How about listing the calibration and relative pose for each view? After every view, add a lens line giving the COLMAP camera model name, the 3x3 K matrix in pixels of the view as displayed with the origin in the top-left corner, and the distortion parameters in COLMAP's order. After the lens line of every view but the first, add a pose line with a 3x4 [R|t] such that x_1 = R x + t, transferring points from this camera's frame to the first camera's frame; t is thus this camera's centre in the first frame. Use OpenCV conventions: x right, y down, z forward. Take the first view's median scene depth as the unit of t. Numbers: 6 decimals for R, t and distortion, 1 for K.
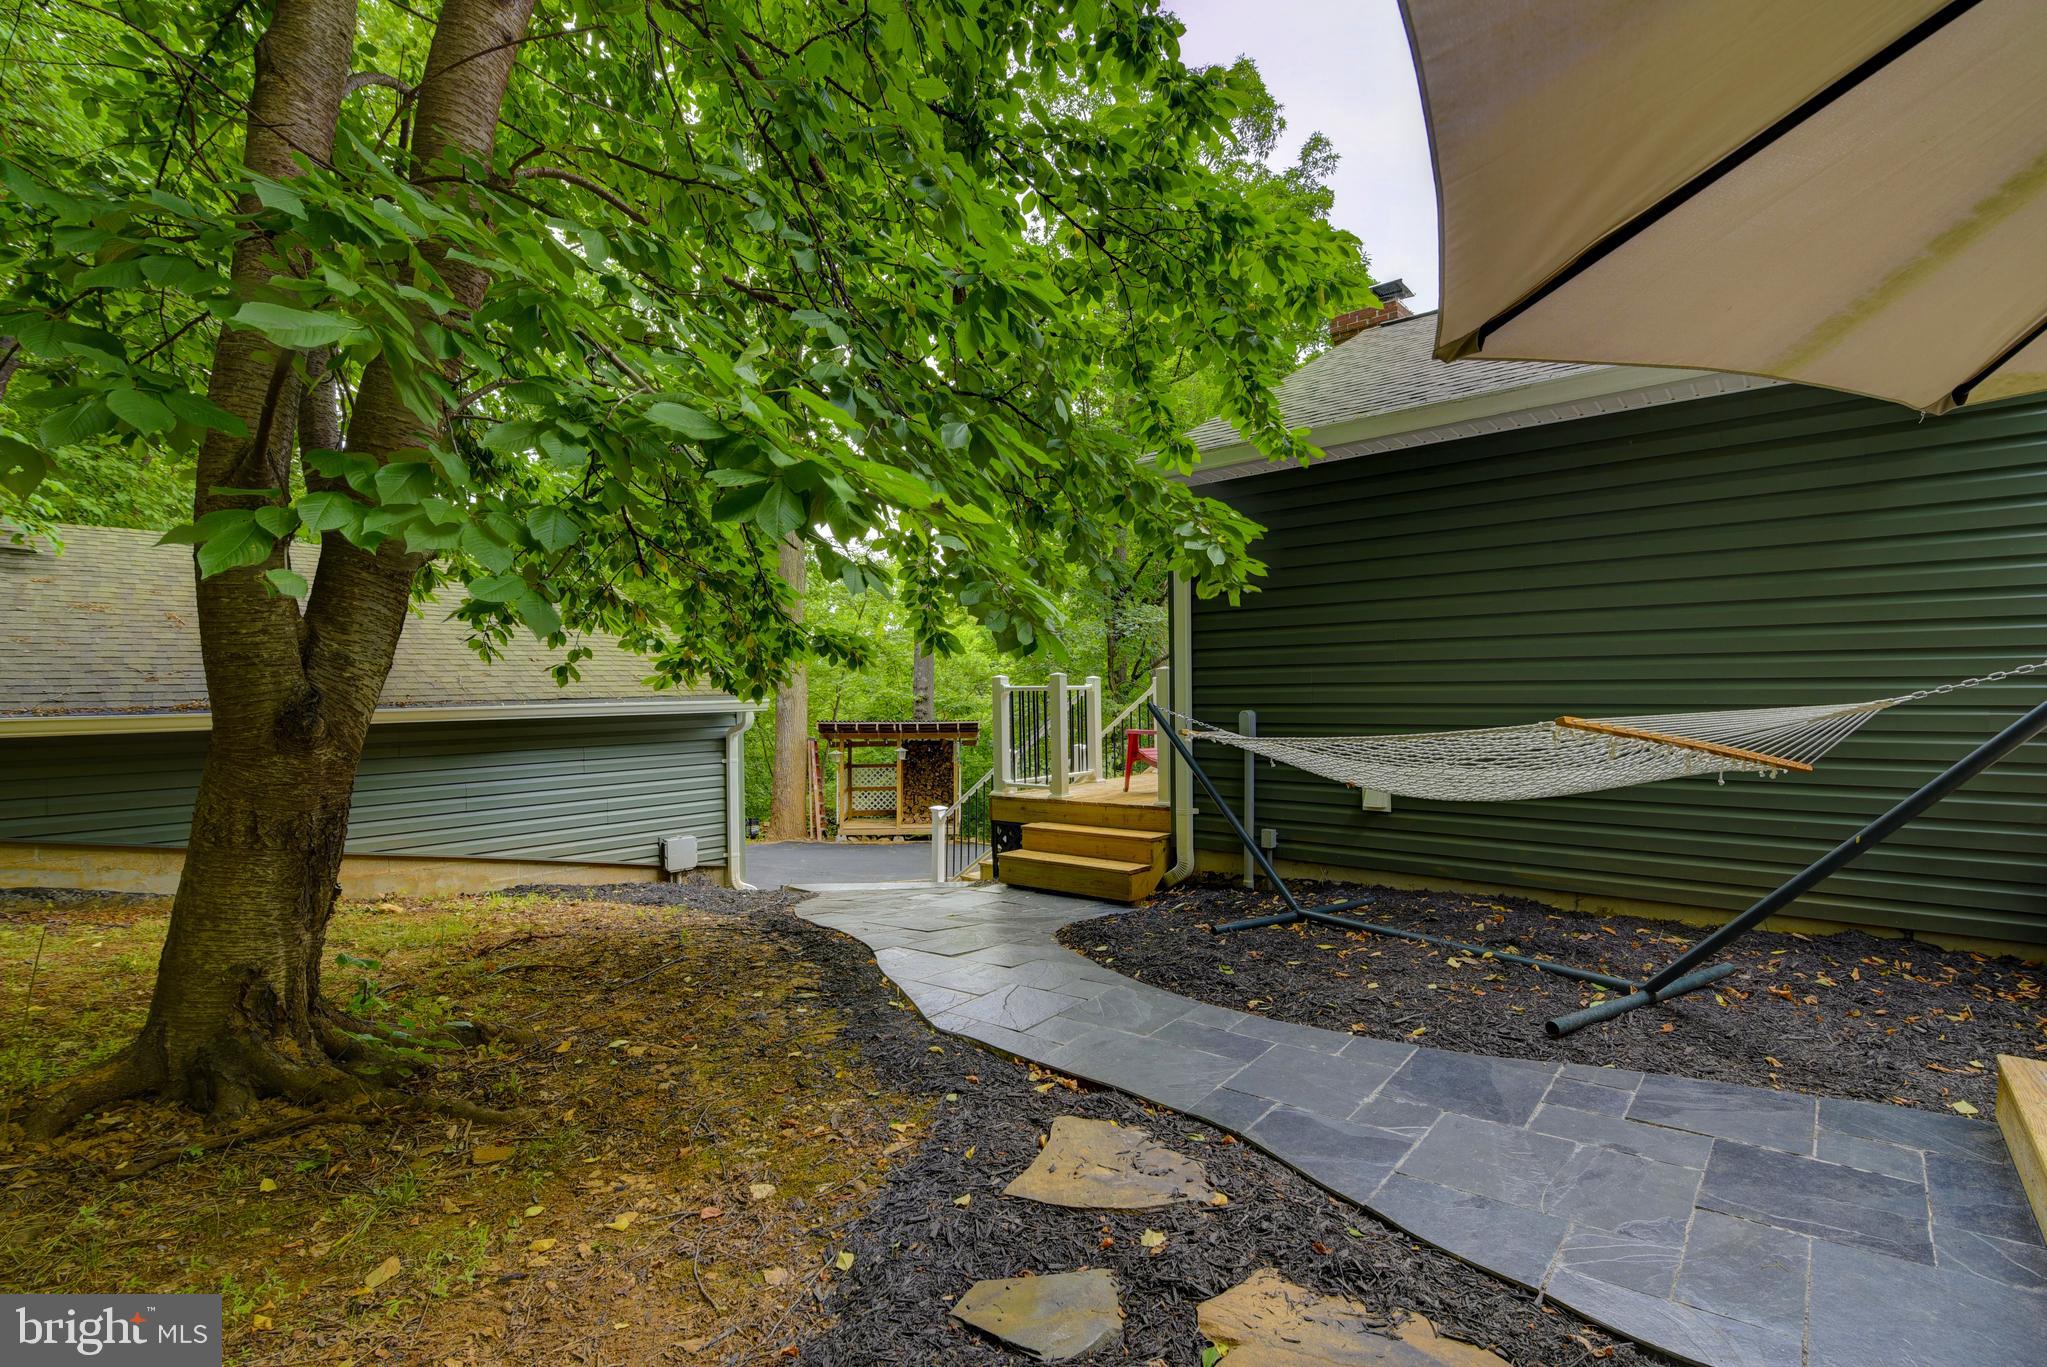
lens RADIAL K [[933.3, 0, 1020.7], [0, 933.3, 702.1], [0, 0, 1]] dist [-0.024541, 0.000332]
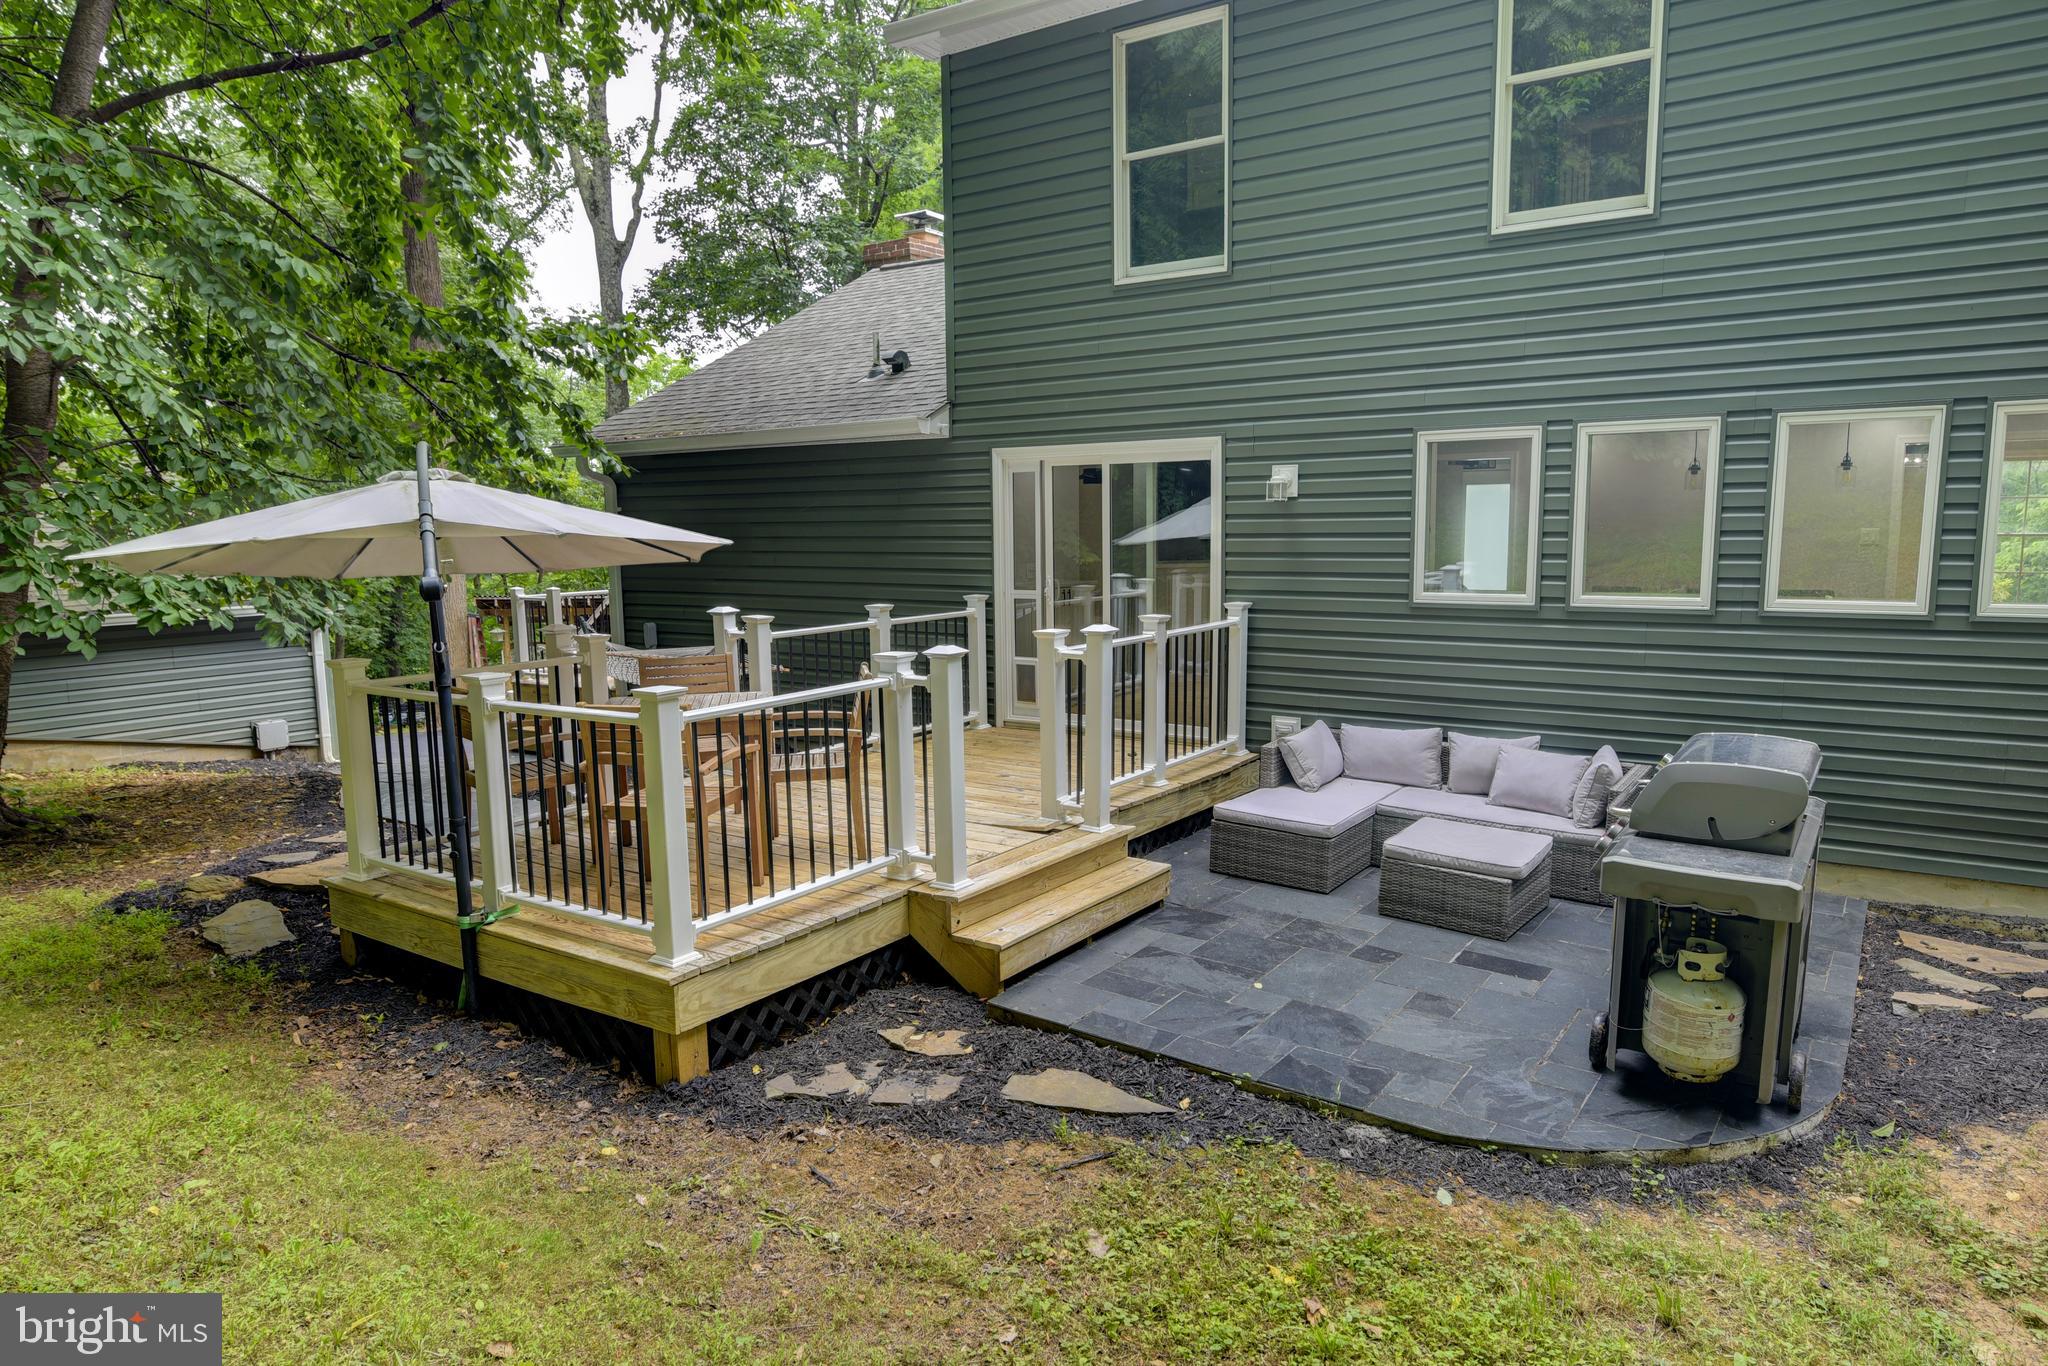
lens RADIAL K [[1293.6, 0, 1016.3], [0, 1293.6, 698.5], [0, 0, 1]] dist [-0.007048, 0.001851]
pose [[0.994950, -0.017813, 0.098780, 0.399804], [0.005428, 0.992235, 0.124259, -0.077124], [-0.100226, -0.123095, 0.987321, -0.676368]]
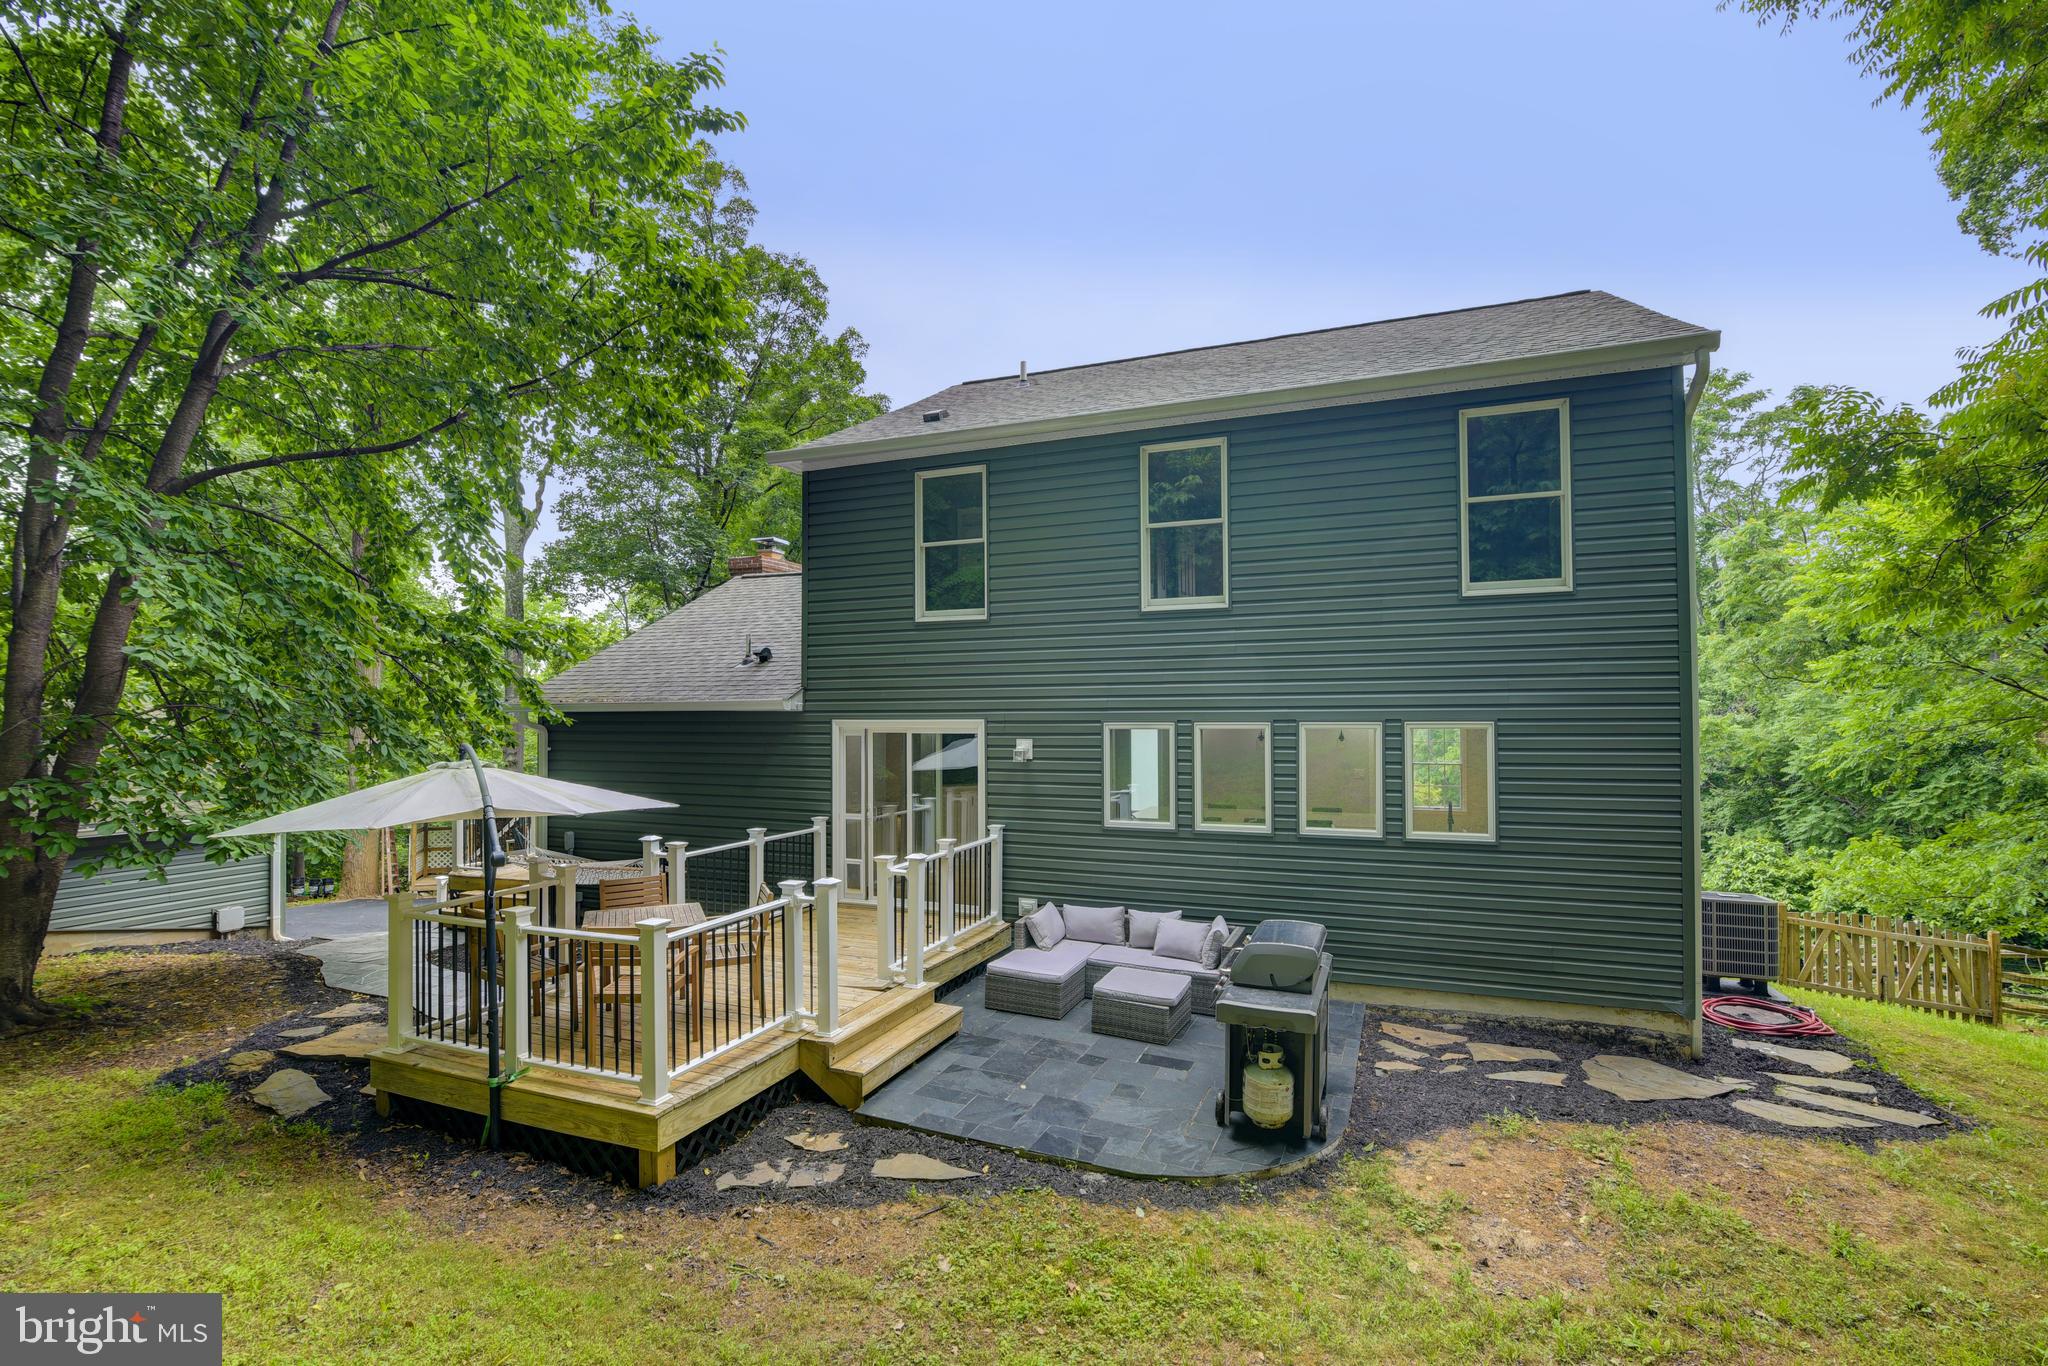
lens RADIAL K [[953.4, 0, 1024.9], [0, 953.4, 694.9], [0, 0, 1]] dist [-0.020316, 0.000875]
pose [[0.947908, 0.011766, 0.318327, 0.339771], [-0.001158, 0.999438, -0.033493, -0.139029], [-0.318543, 0.031380, 0.947389, -0.794376]]
